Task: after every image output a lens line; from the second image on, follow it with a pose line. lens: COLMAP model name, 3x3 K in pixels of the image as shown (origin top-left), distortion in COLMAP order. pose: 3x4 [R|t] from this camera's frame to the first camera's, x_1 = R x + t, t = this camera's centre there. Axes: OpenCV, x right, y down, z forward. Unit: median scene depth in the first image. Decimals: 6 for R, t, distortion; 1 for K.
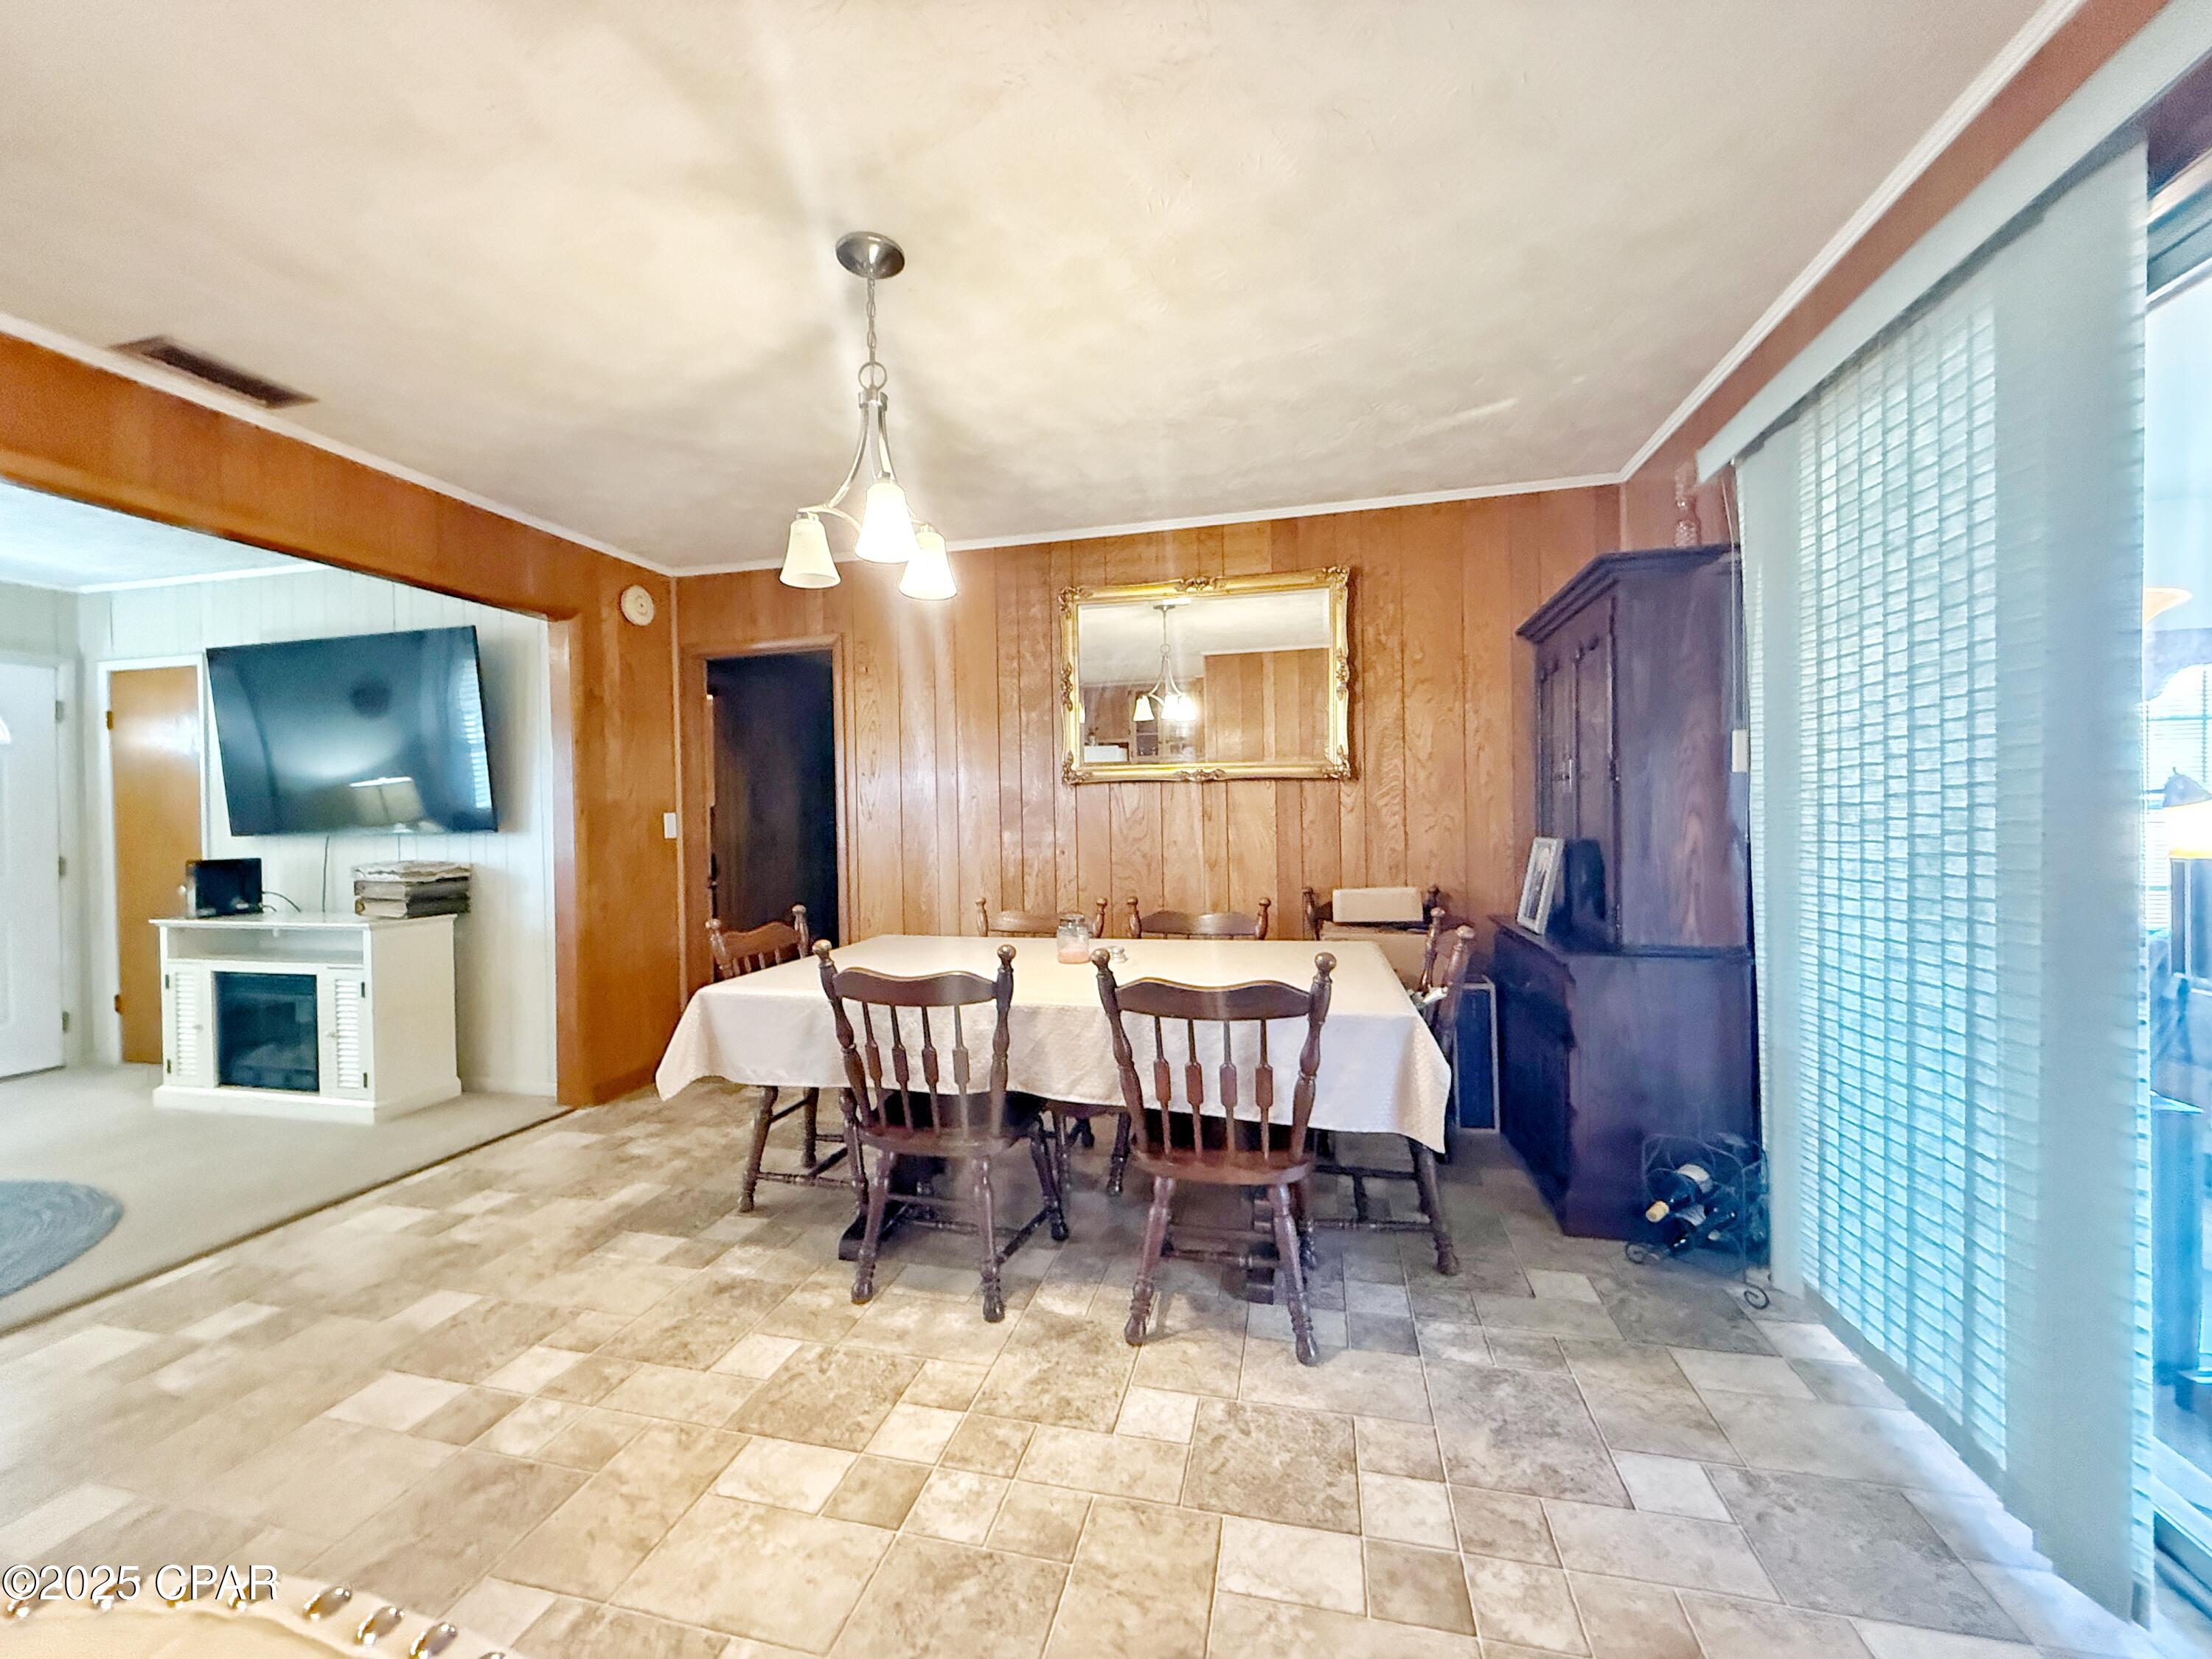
lens RADIAL K [[880.6, 0, 1100.3], [0, 880.6, 827.7], [0, 0, 1]] dist [0.000187, -0.000240]
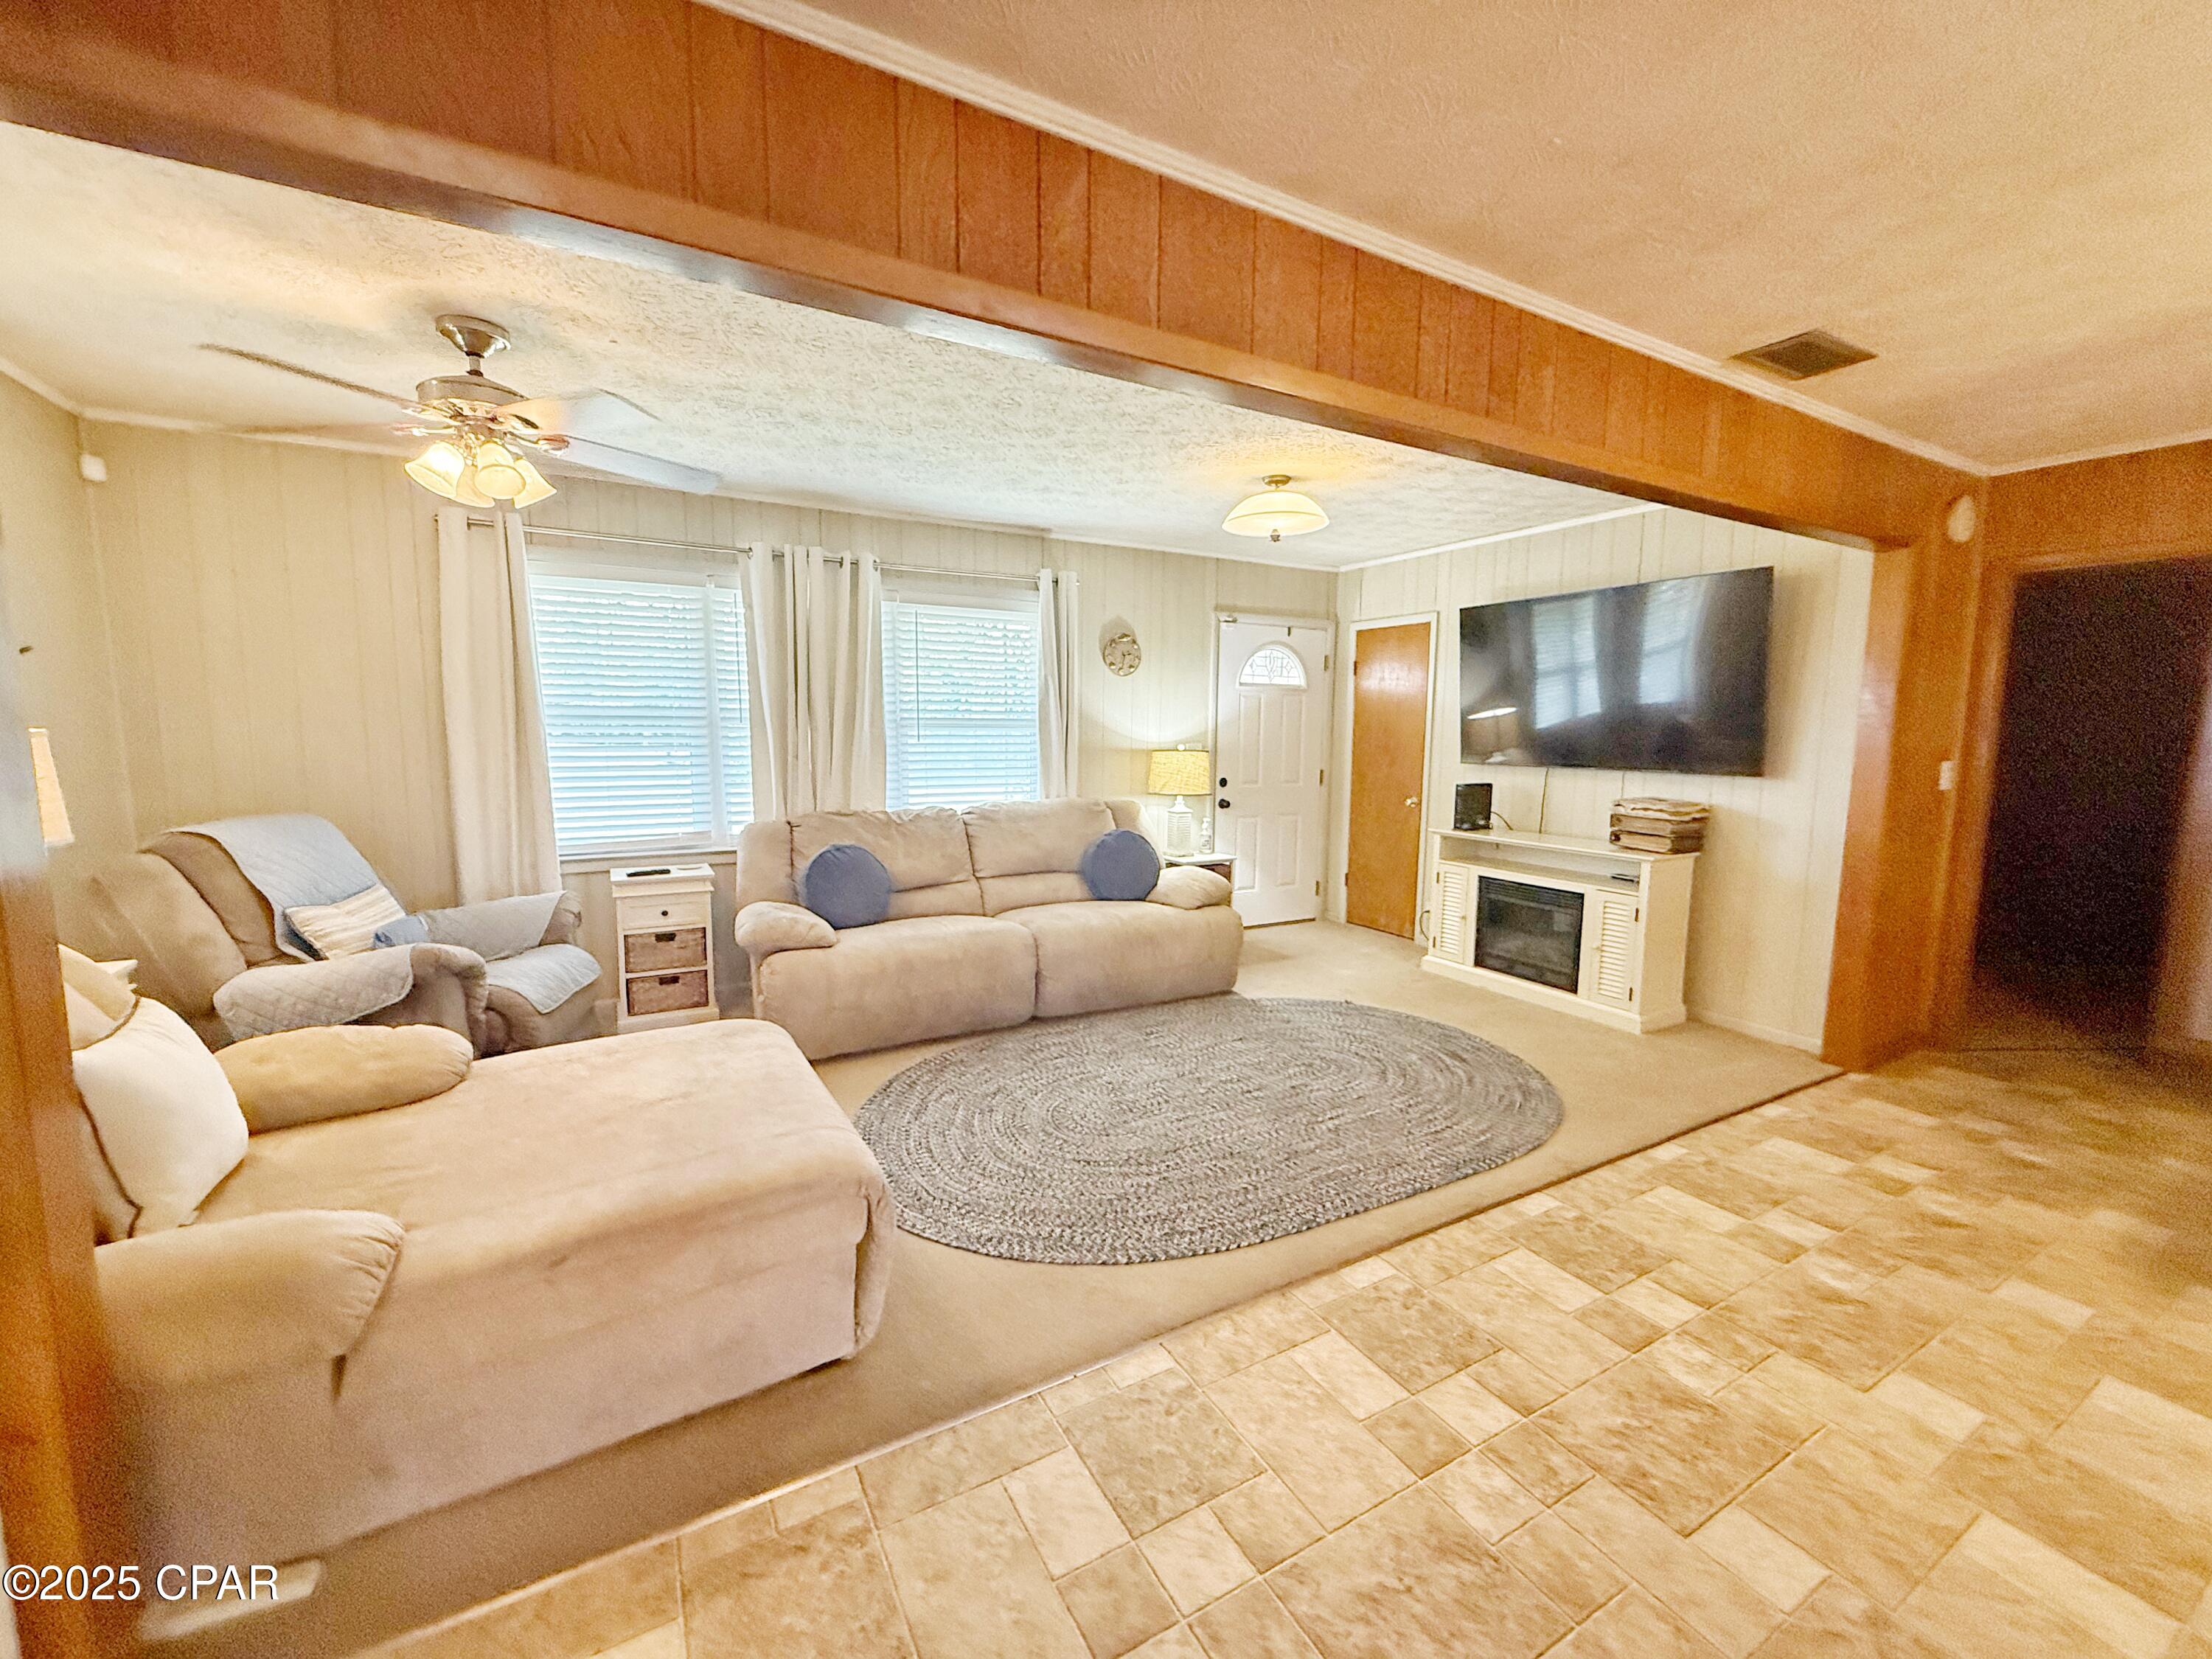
lens RADIAL K [[880.6, 0, 1100.3], [0, 880.6, 827.7], [0, 0, 1]] dist [0.000187, -0.000240]
pose [[0.680057, 0.105367, -0.725548, -0.511275], [-0.027019, 0.992548, 0.118817, -0.039739], [0.732661, -0.061199, 0.677836, -0.247462]]
